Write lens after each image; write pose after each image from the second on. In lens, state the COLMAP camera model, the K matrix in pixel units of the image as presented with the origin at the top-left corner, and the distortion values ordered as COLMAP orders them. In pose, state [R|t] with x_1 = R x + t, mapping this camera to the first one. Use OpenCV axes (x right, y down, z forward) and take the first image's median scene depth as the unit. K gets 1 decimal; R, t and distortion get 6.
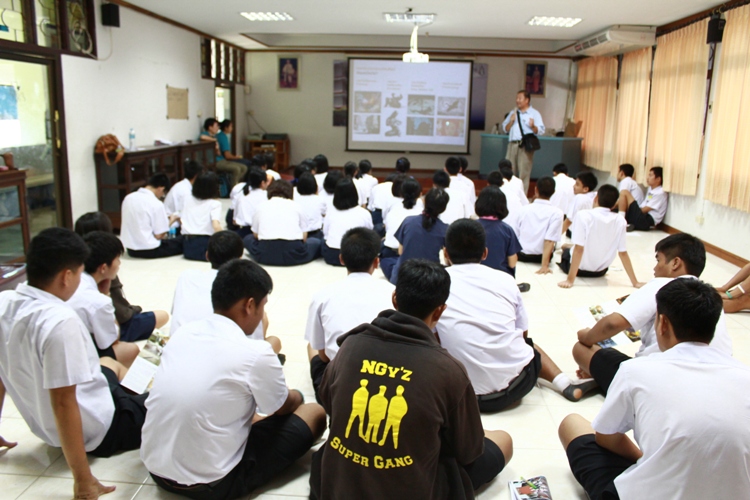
lens RADIAL K [[629.4, 0, 375.0], [0, 629.4, 250.0], [0, 0, 1]] dist [-0.167933, 0.137173]
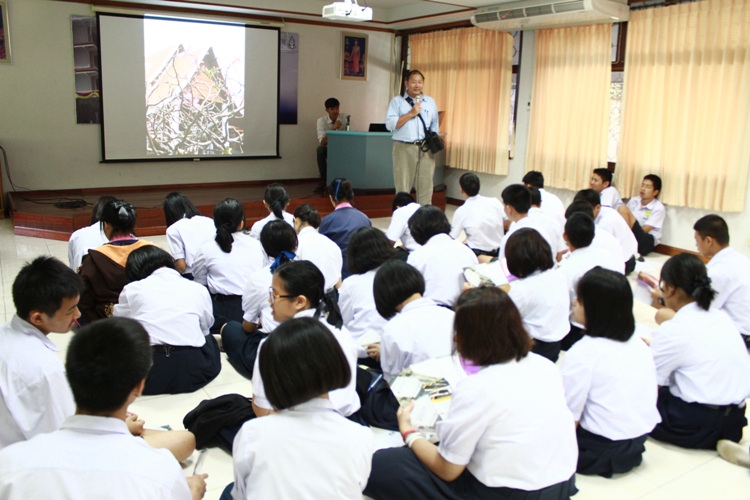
lens RADIAL K [[629.4, 0, 375.0], [0, 629.4, 250.0], [0, 0, 1]] dist [-0.167933, 0.137173]
pose [[0.800493, -0.128640, 0.585374, -0.206522], [0.111278, 0.991612, 0.065743, -0.084642], [-0.588921, 0.012512, 0.808094, 0.358344]]
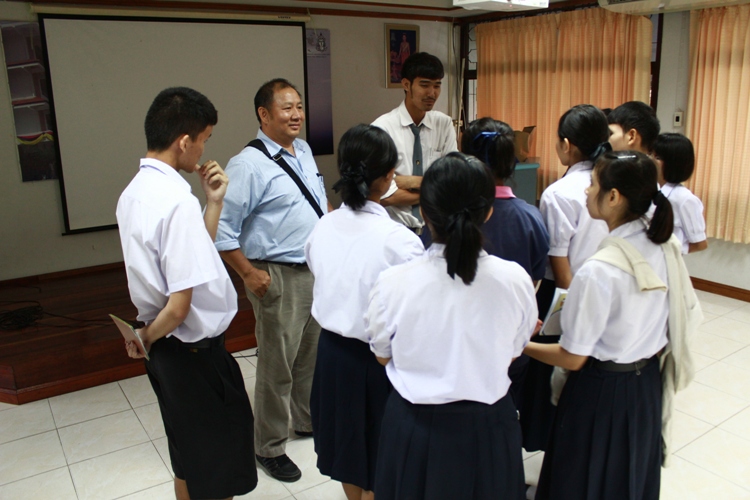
lens RADIAL K [[629.4, 0, 375.0], [0, 629.4, 250.0], [0, 0, 1]] dist [-0.167933, 0.137173]
pose [[0.780462, -0.188583, 0.596083, -0.137835], [0.168691, 0.981581, 0.089672, -0.156690], [-0.602015, 0.030568, 0.797900, 0.560805]]
